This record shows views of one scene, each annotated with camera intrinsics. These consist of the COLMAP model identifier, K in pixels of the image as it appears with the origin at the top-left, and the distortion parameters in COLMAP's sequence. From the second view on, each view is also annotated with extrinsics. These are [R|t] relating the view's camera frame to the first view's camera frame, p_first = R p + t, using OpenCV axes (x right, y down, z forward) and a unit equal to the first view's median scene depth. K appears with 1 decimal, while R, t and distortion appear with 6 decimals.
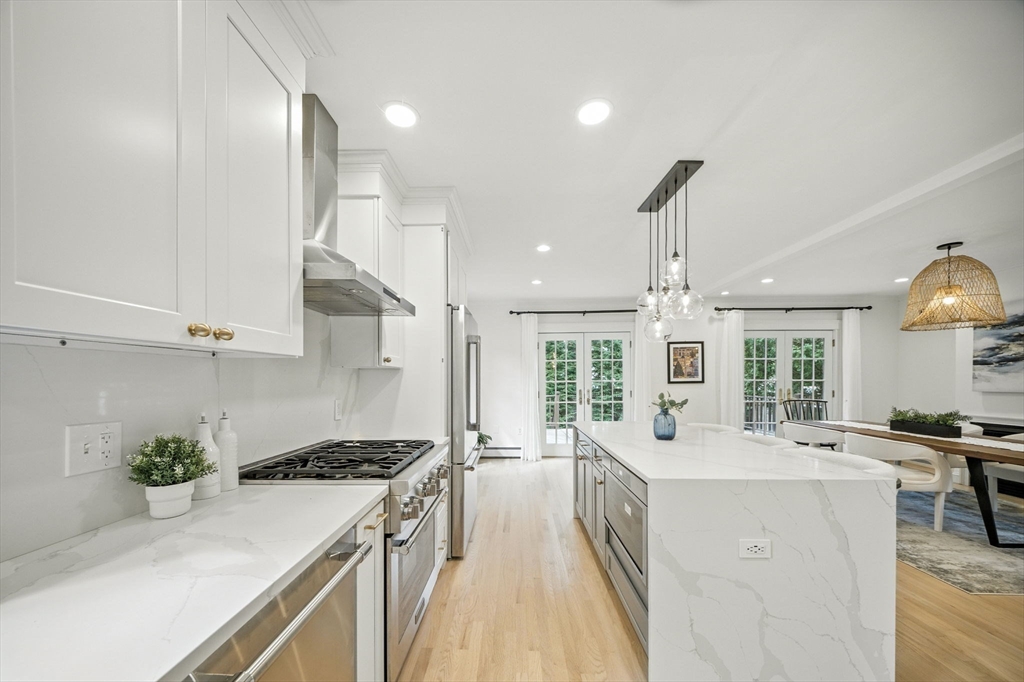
lens RADIAL K [[363.5, 0, 509.6], [0, 363.5, 383.2], [0, 0, 1]] dist [-0.002157, -0.000379]
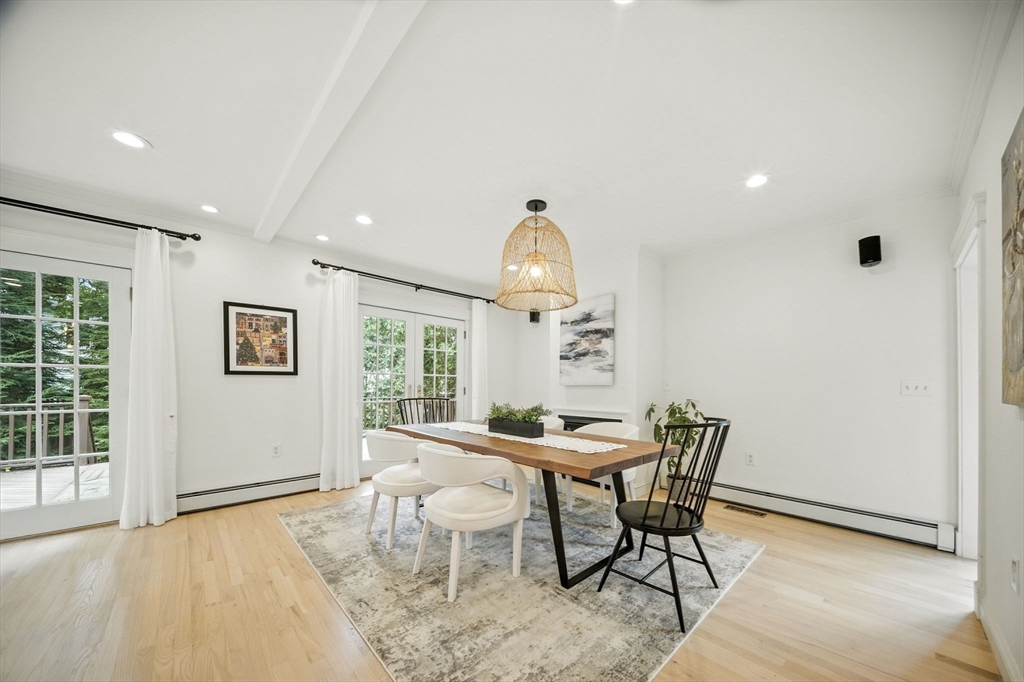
lens RADIAL K [[361.5, 0, 534.6], [0, 361.5, 384.6], [0, 0, 1]] dist [-0.000104, -0.000089]
pose [[0.692430, 0.009892, 0.721417, 0.494744], [-0.000442, 0.999912, -0.013286, 0.034007], [-0.721485, 0.008880, 0.692373, 0.344138]]
